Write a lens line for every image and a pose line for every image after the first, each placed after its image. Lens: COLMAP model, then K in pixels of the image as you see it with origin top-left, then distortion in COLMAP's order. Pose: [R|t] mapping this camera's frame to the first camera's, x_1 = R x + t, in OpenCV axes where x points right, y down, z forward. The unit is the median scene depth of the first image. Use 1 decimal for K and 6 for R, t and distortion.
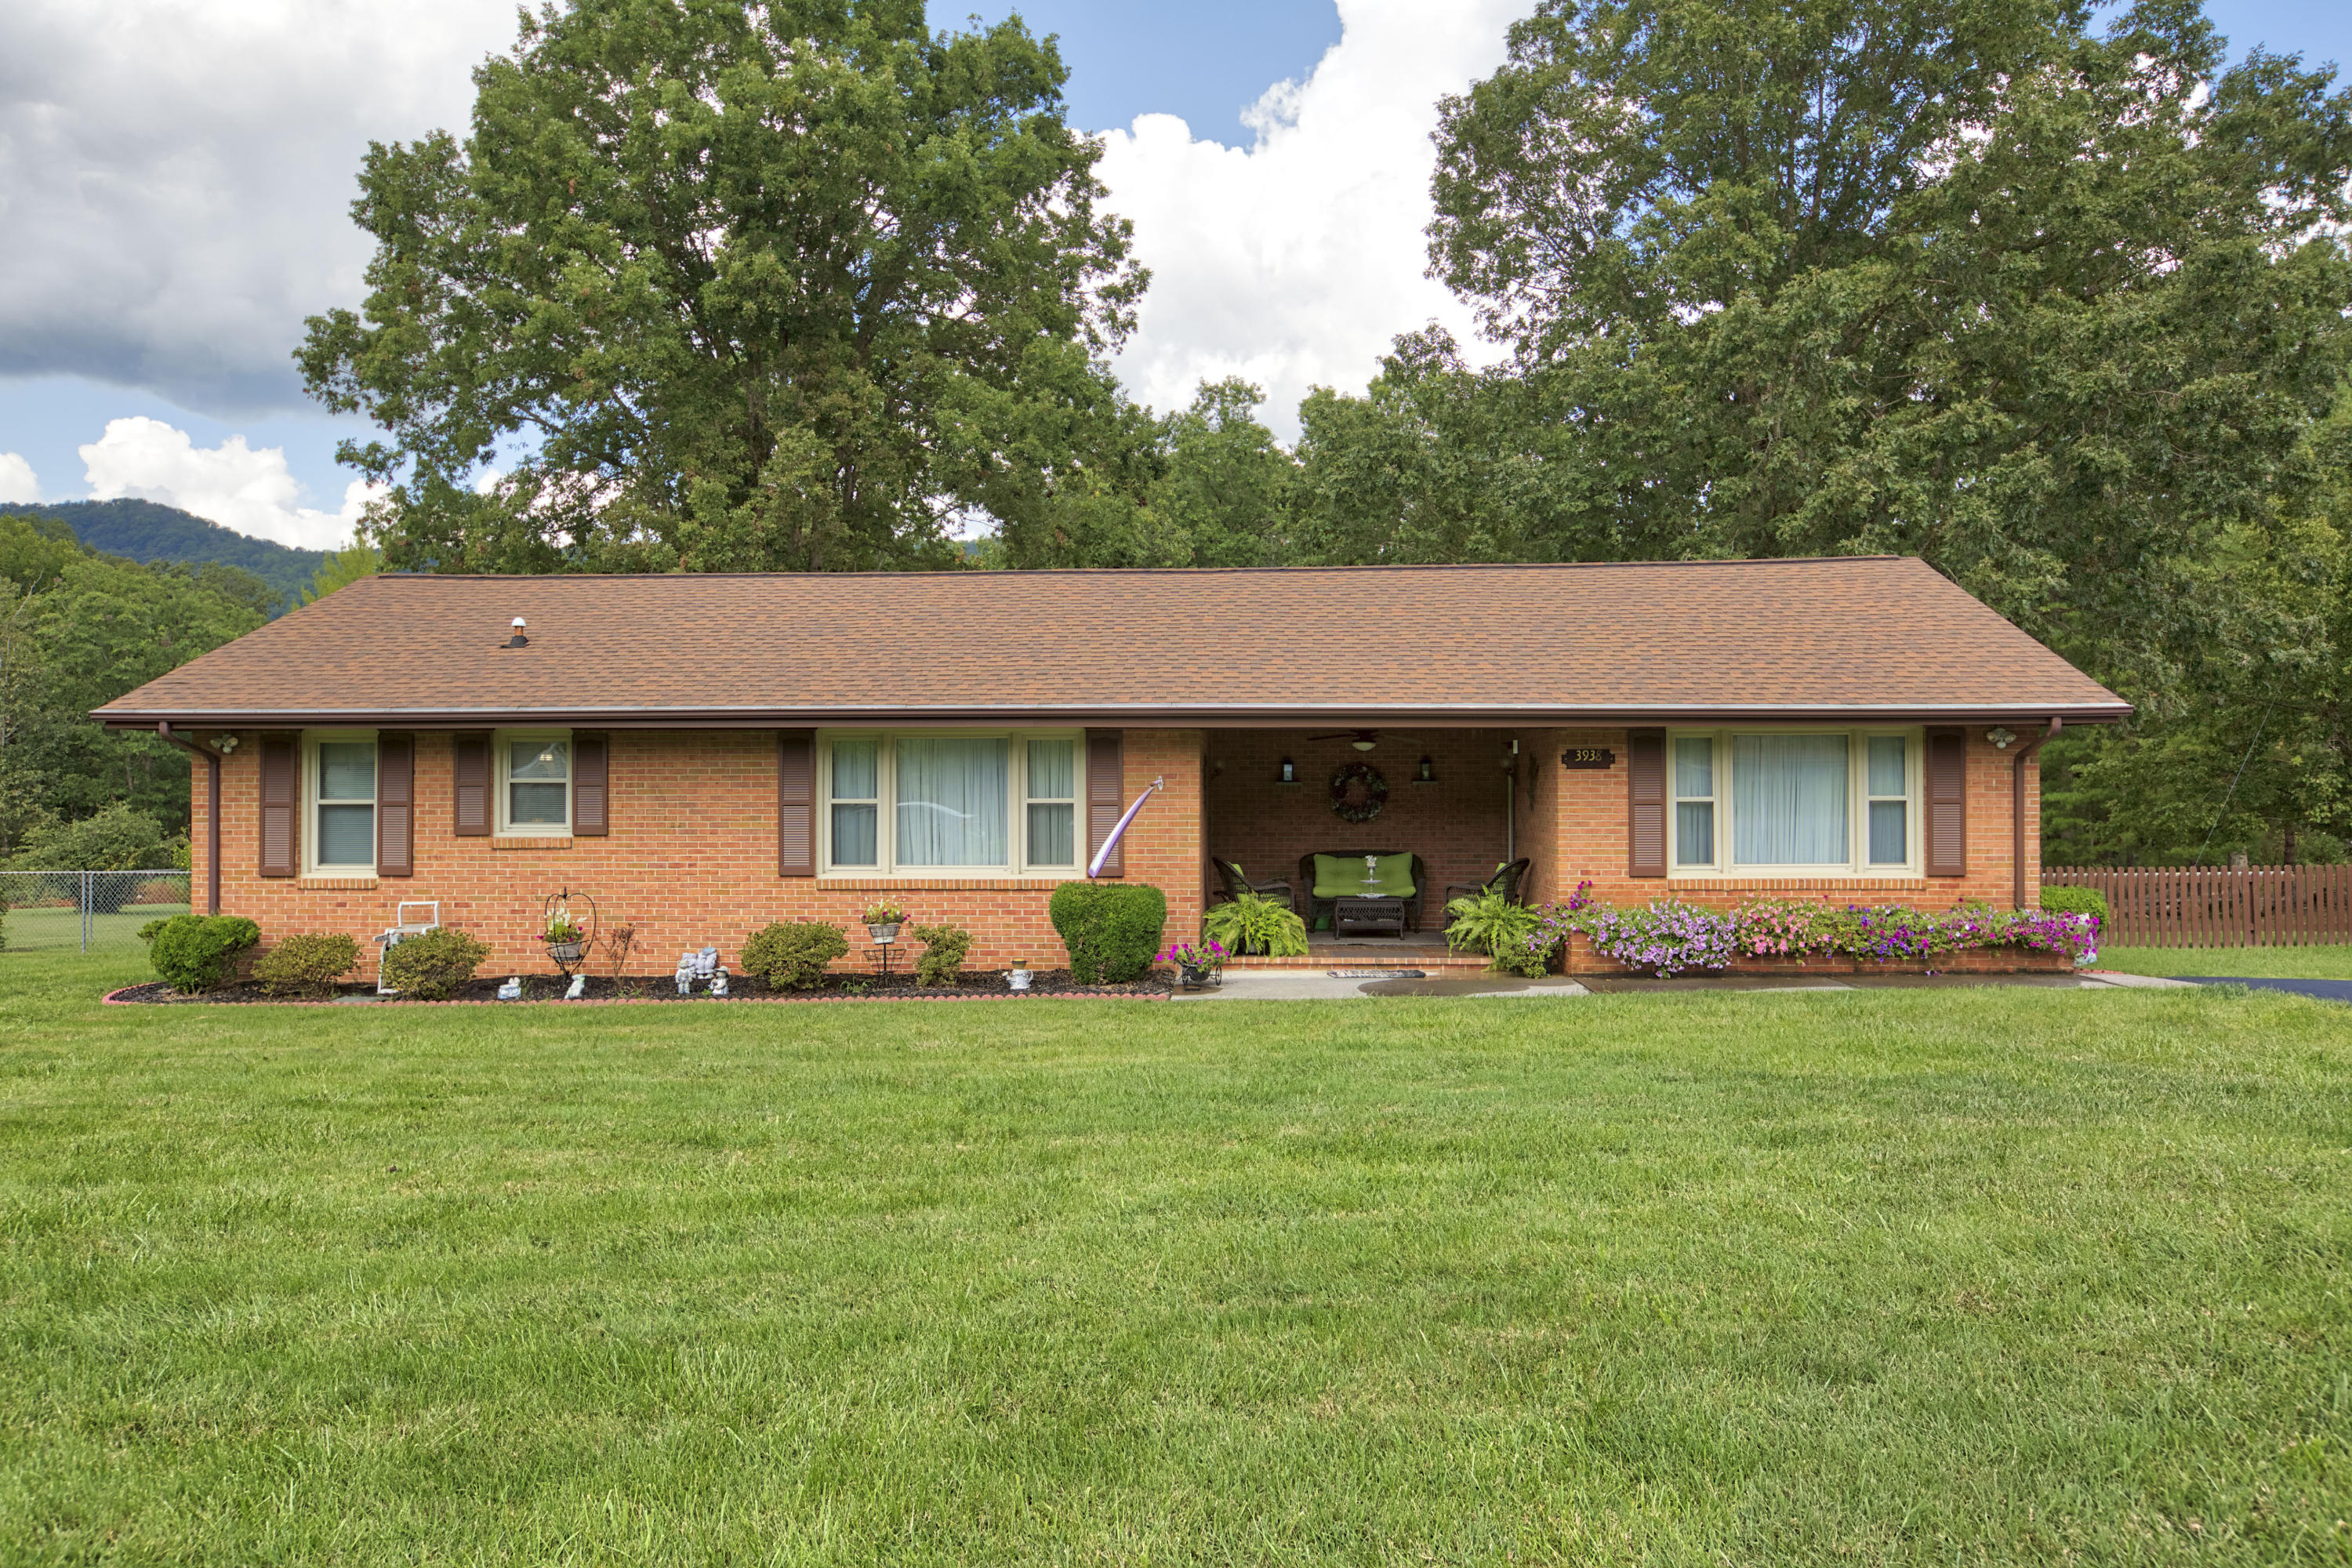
lens RADIAL K [[1645.4, 0, 1176.0], [0, 1645.4, 784.7], [0, 0, 1]] dist [0.000709, 0.000423]
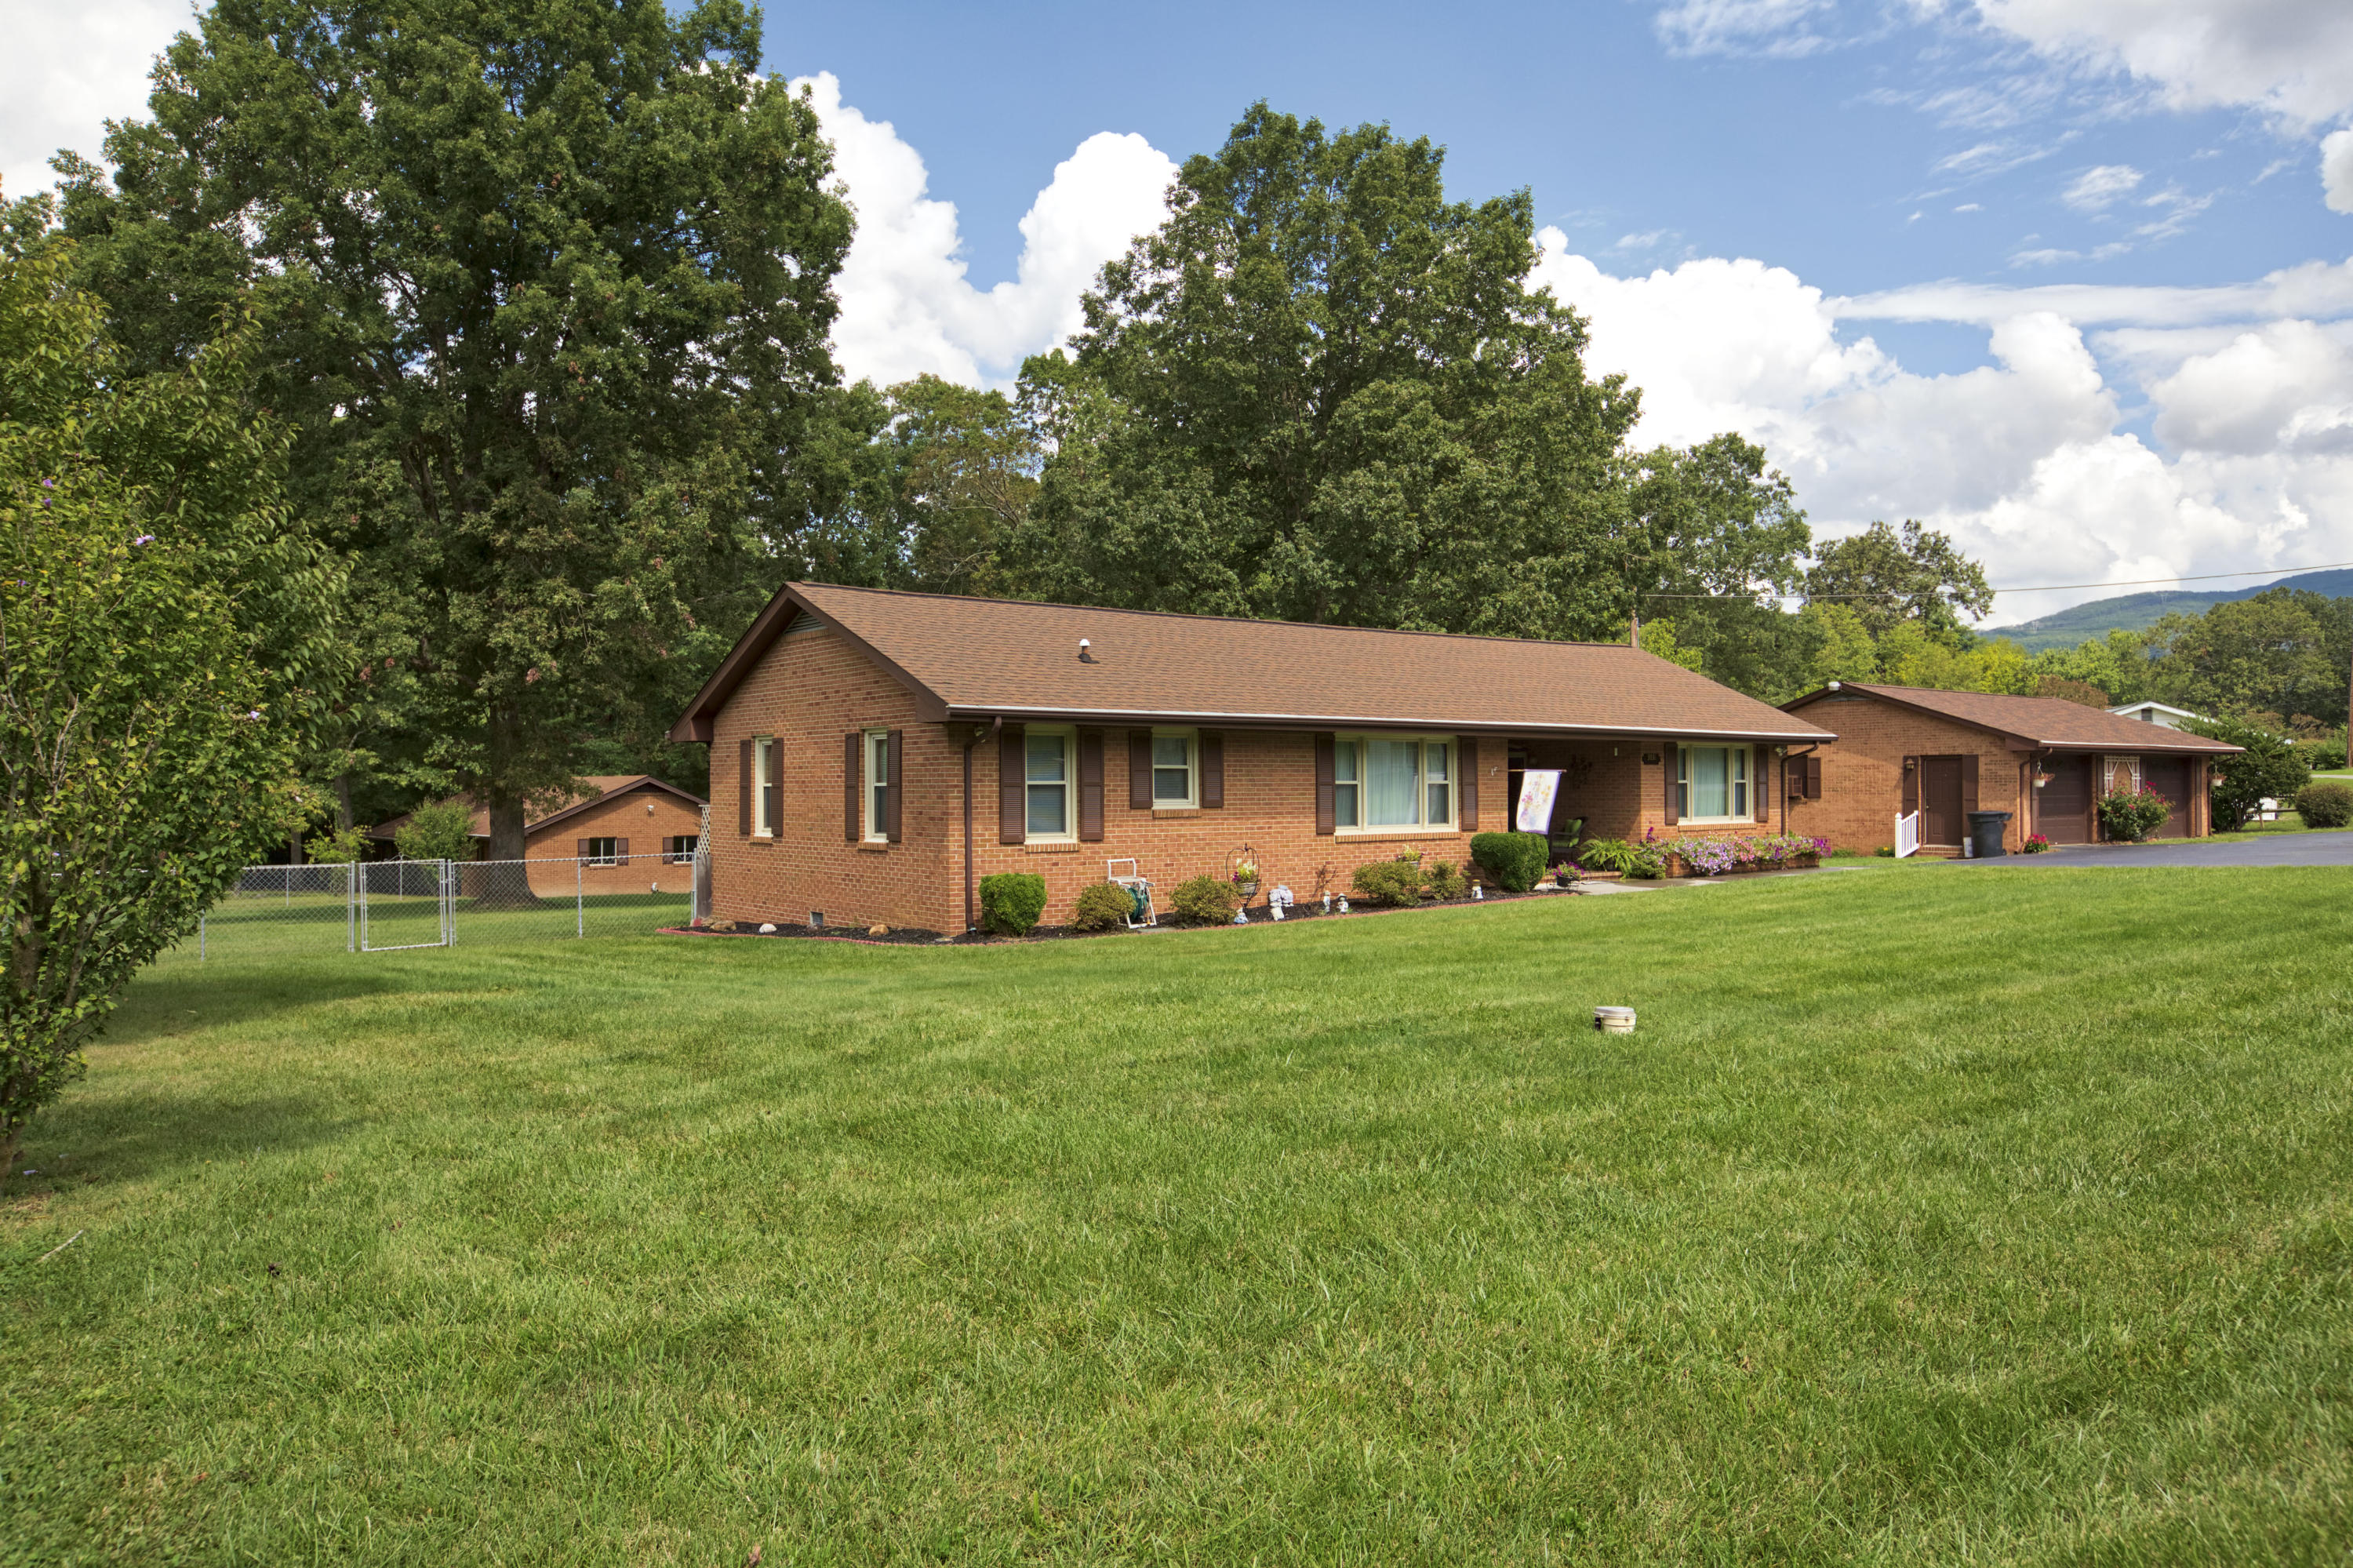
lens RADIAL K [[1646.1, 0, 1176.1], [0, 1646.1, 787.3], [0, 0, 1]] dist [0.000709, 0.000423]
pose [[0.746565, -0.000569, 0.665312, -1.284727], [-0.007116, 0.999936, 0.008840, 0.002118], [-0.665274, -0.011334, 0.746513, -0.007514]]
